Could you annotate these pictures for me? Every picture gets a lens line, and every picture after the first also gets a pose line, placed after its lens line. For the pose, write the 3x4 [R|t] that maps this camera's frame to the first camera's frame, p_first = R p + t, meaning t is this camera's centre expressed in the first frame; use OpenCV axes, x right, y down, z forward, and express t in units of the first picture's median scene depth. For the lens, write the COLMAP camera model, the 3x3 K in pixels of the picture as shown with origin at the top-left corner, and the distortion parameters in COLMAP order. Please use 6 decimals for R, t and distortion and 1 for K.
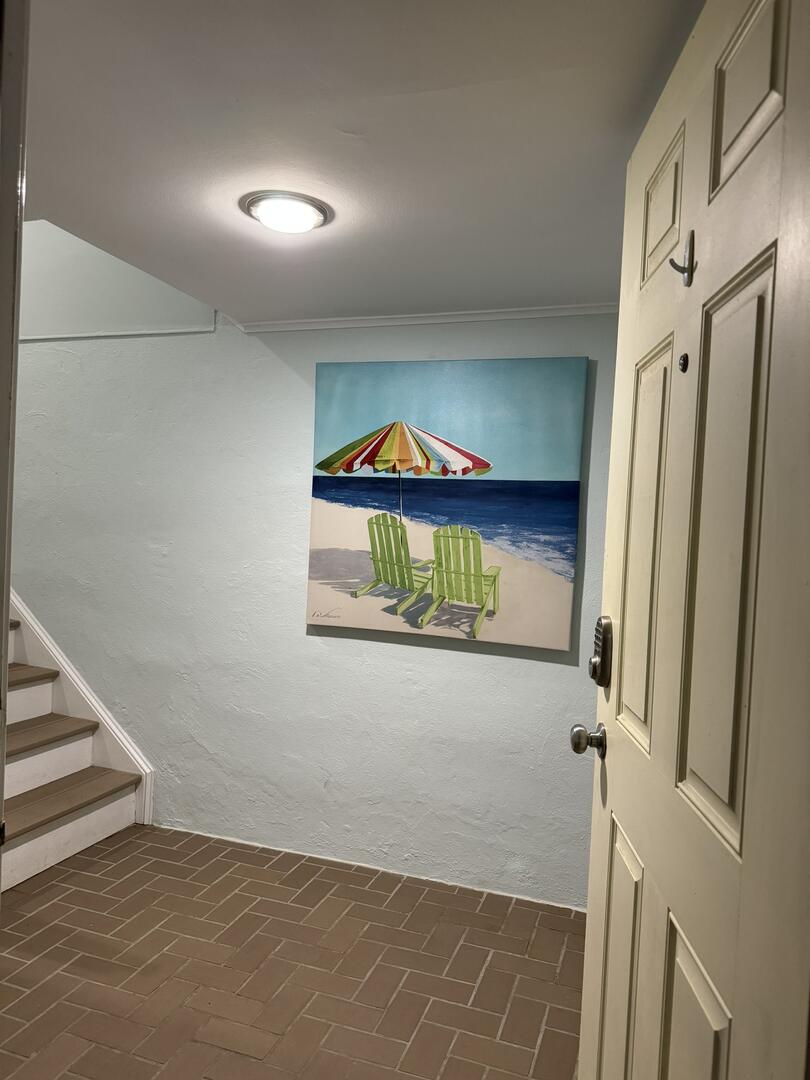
lens RADIAL K [[755.8, 0, 399.3], [0, 755.8, 542.0], [0, 0, 1]] dist [0.069844, -0.098230]
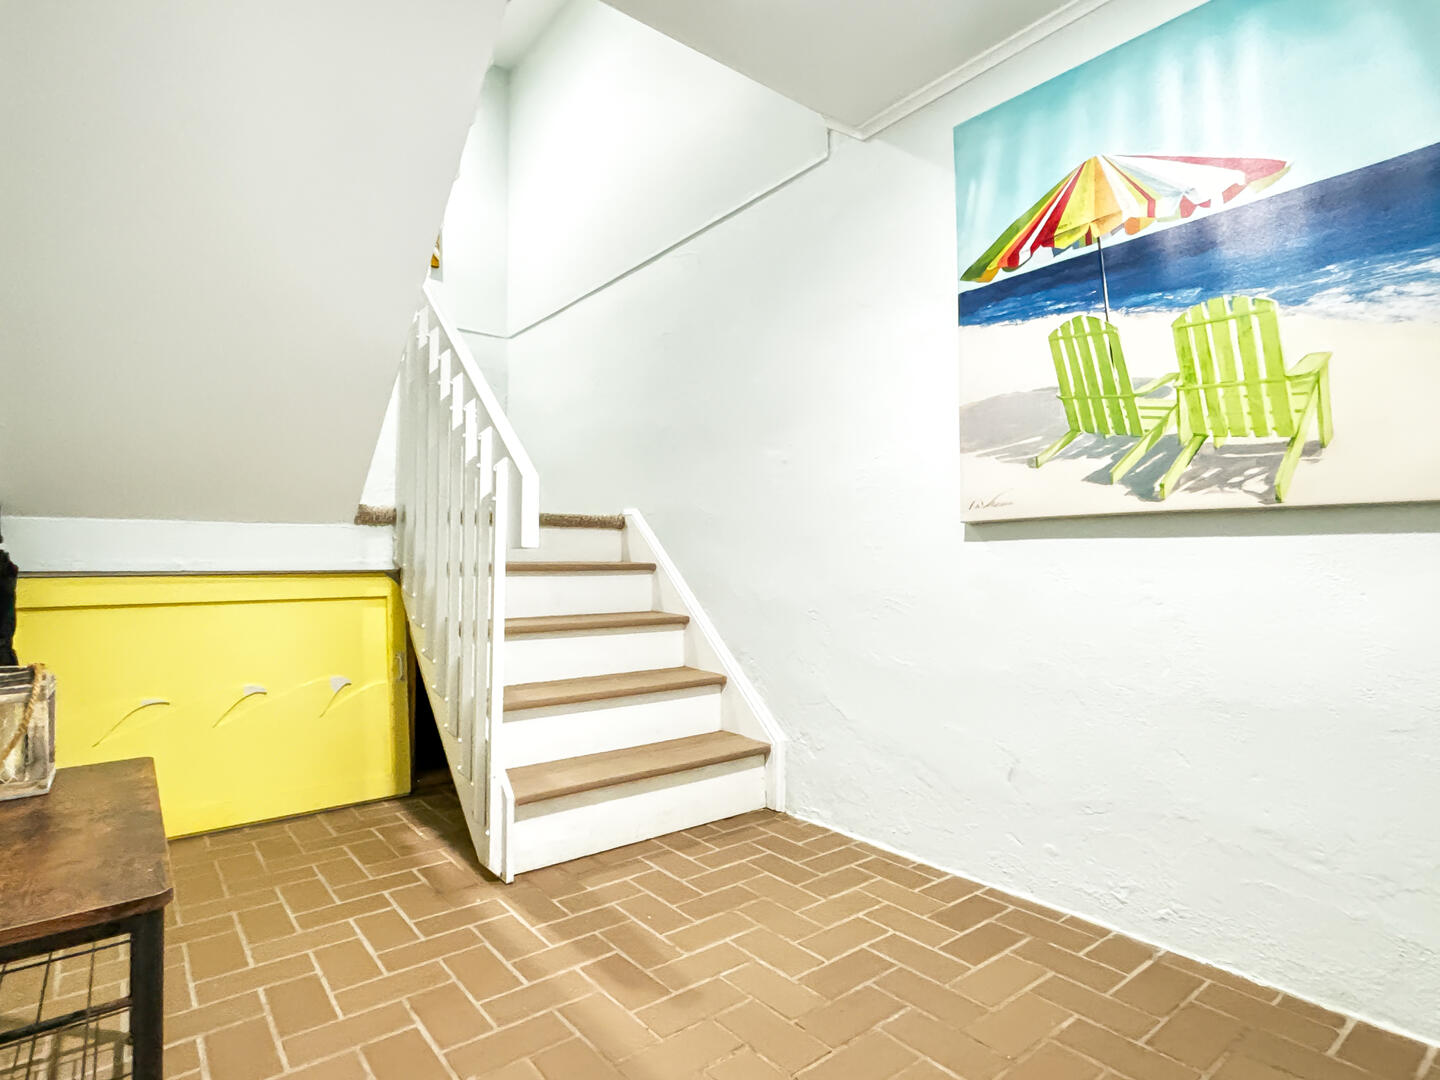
lens RADIAL K [[783.5, 0, 709.4], [0, 783.5, 534.2], [0, 0, 1]] dist [0.006857, -0.003410]
pose [[0.837515, -0.070516, -0.541844, 0.061682], [0.040640, 0.996930, -0.066926, 0.164394], [0.544900, 0.034031, 0.837810, 0.340216]]
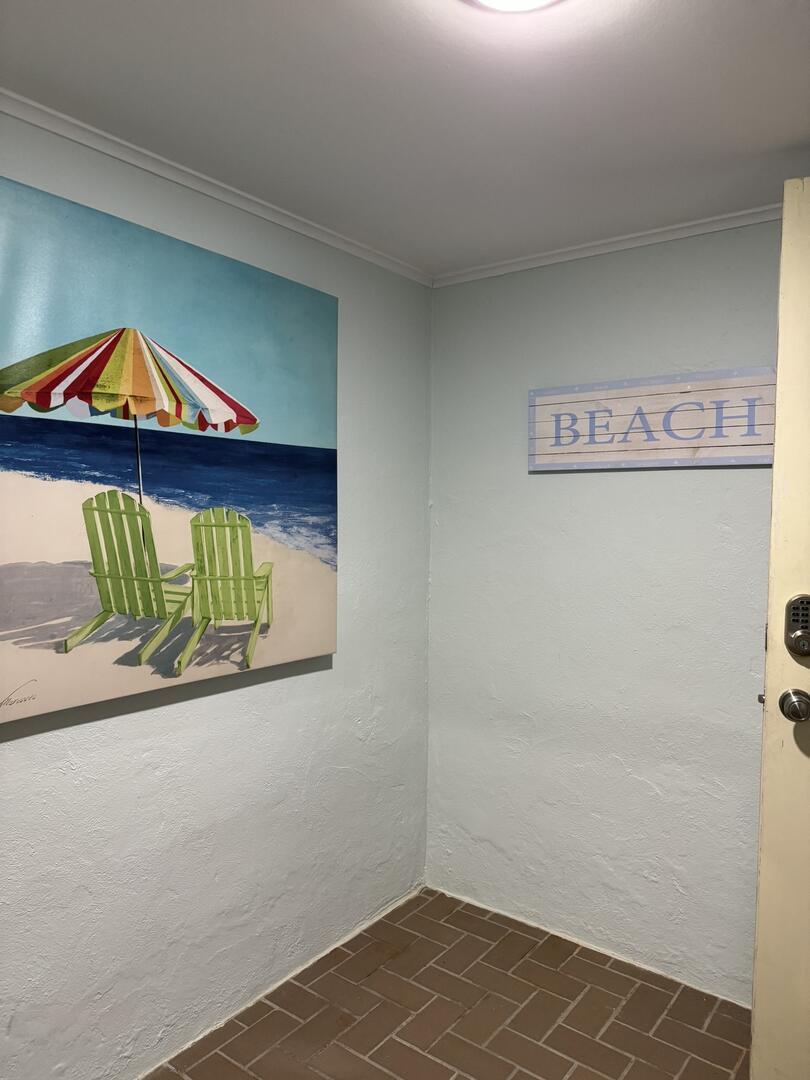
lens RADIAL K [[755.8, 0, 409.2], [0, 755.8, 540.9], [0, 0, 1]] dist [0.069844, -0.098230]
pose [[0.290474, -0.090175, 0.952625, -0.503440], [0.008362, 0.995751, 0.091707, -0.051913], [-0.956846, -0.018673, 0.289994, 0.640703]]
